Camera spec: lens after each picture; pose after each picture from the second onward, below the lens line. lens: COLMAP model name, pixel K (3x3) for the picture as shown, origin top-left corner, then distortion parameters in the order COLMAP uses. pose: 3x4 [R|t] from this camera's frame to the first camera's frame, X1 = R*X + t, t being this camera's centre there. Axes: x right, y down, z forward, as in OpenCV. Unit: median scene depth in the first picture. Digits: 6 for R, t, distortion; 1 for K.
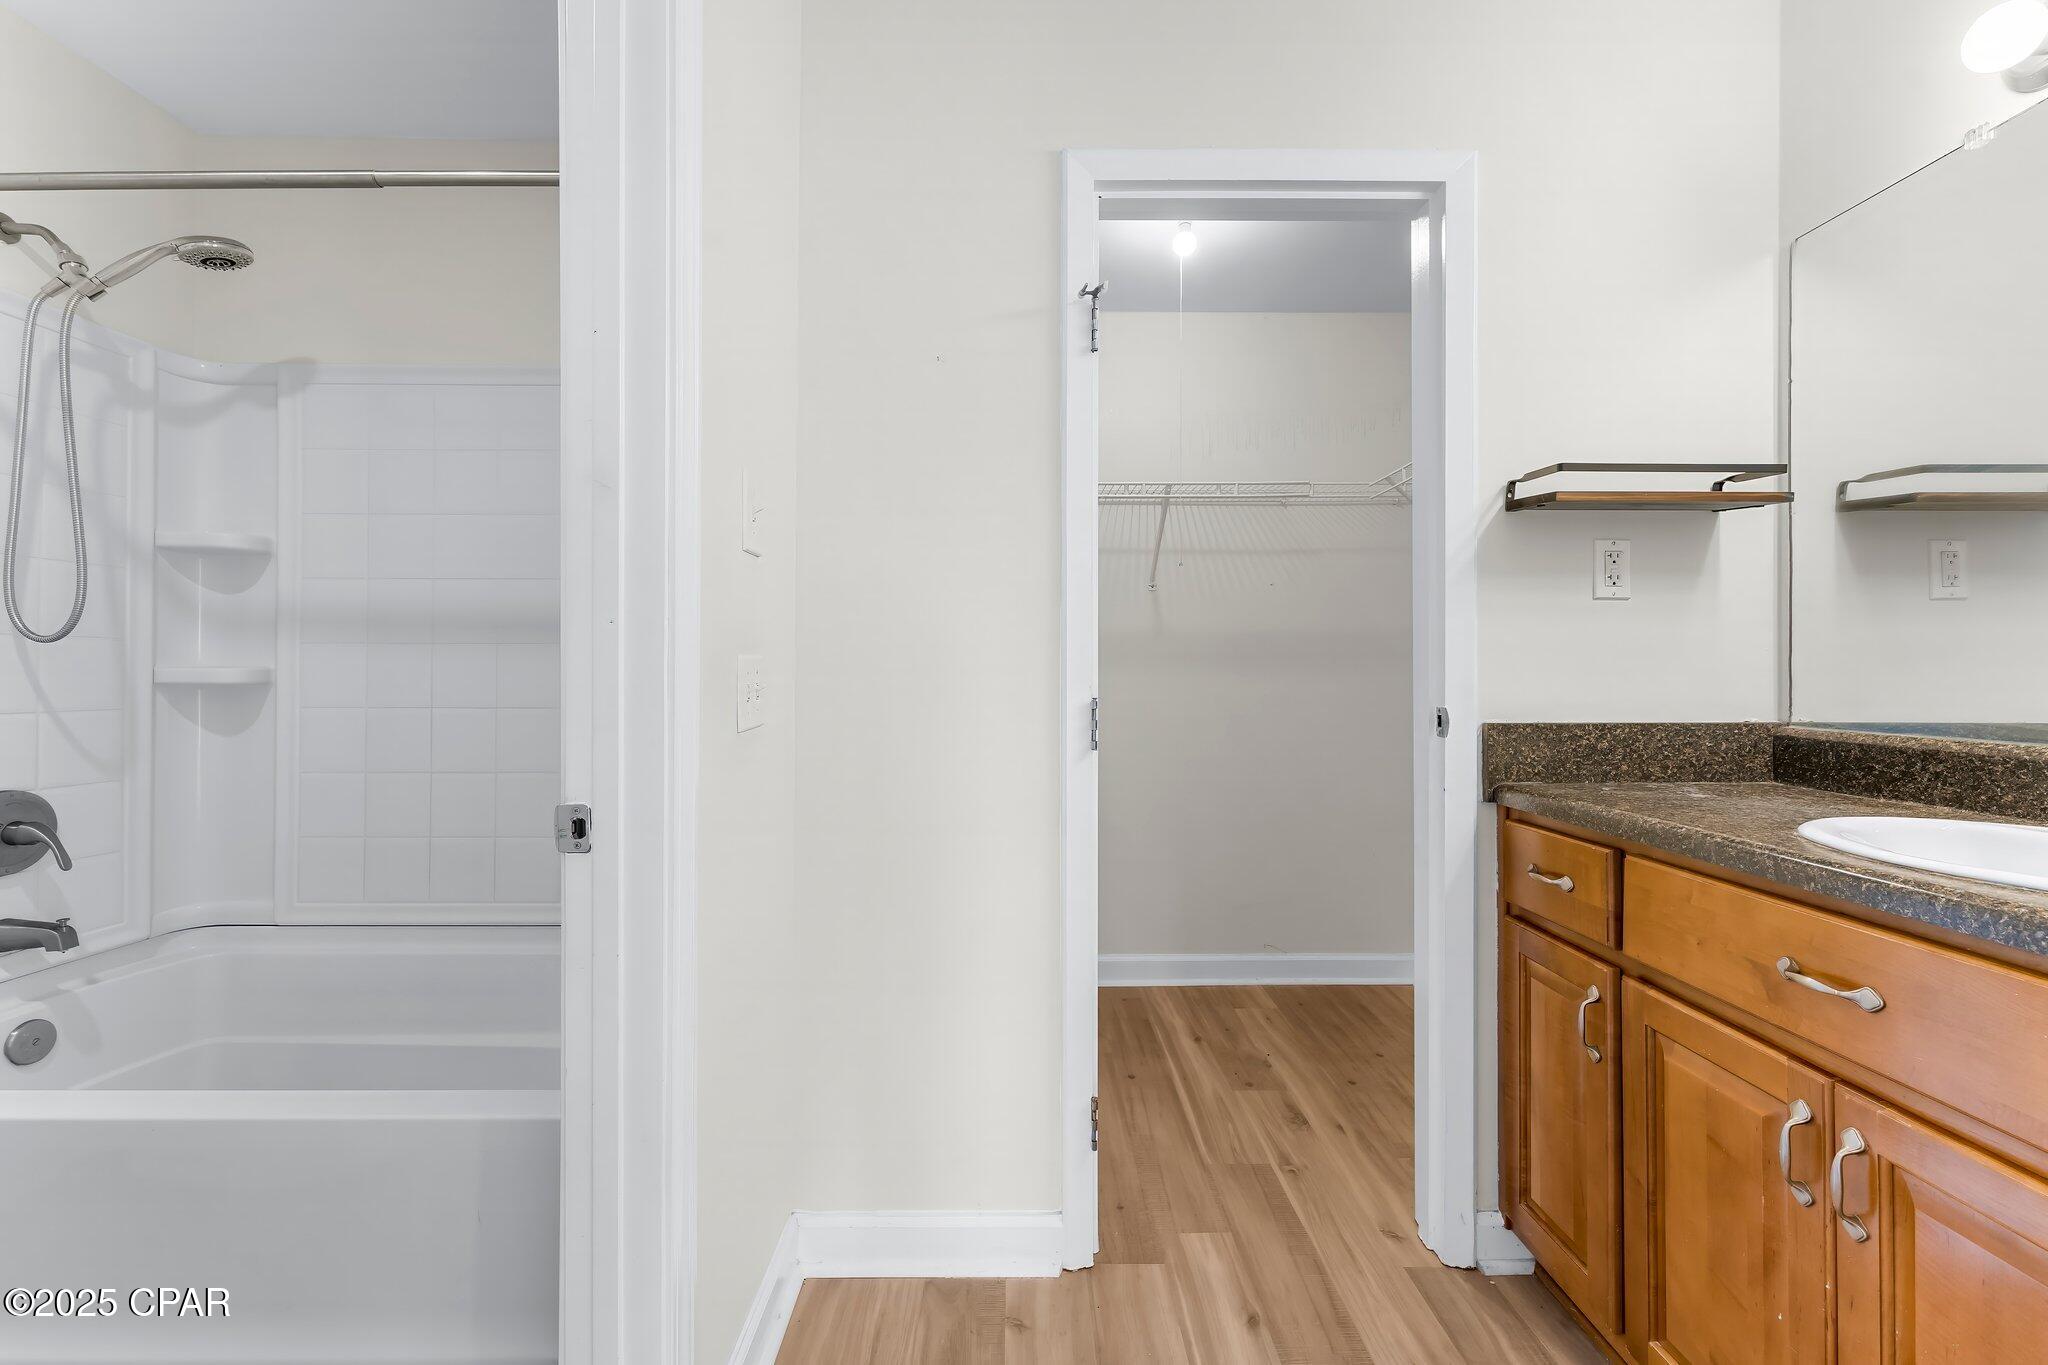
lens RADIAL K [[829.9, 0, 1028.4], [0, 829.9, 671.0], [0, 0, 1]] dist [-0.000873, 0.000176]
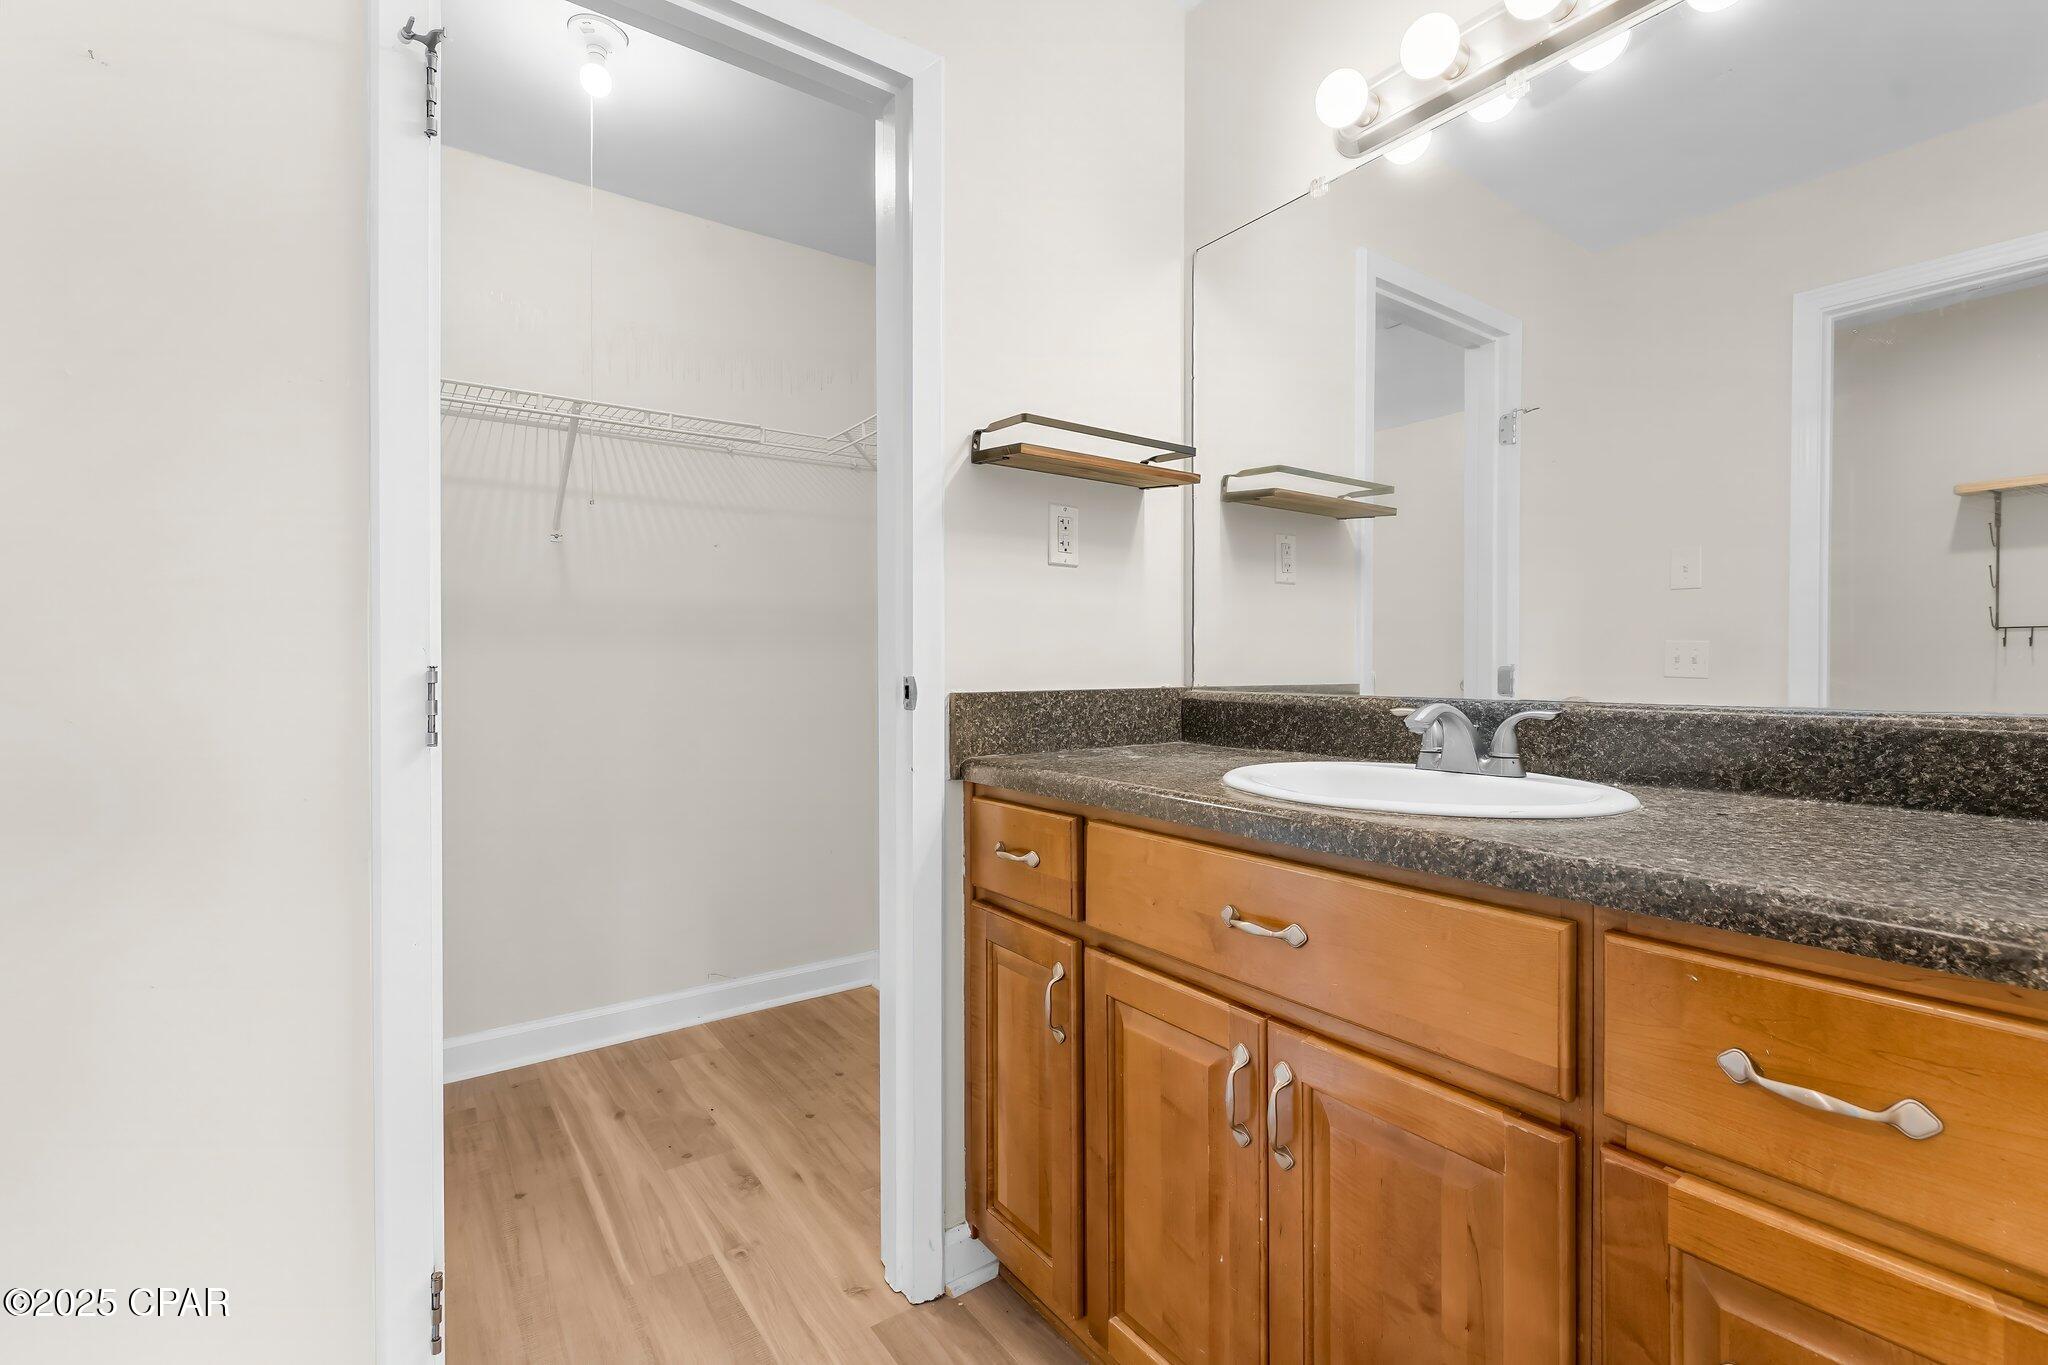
lens RADIAL K [[902.4, 0, 1045.2], [0, 902.4, 672.8], [0, 0, 1]] dist [-0.000596, -0.000089]
pose [[0.807207, -0.006054, 0.590237, 0.108634], [-0.001987, 0.999914, 0.012974, 0.060215], [-0.590265, -0.011646, 0.807125, 0.312673]]
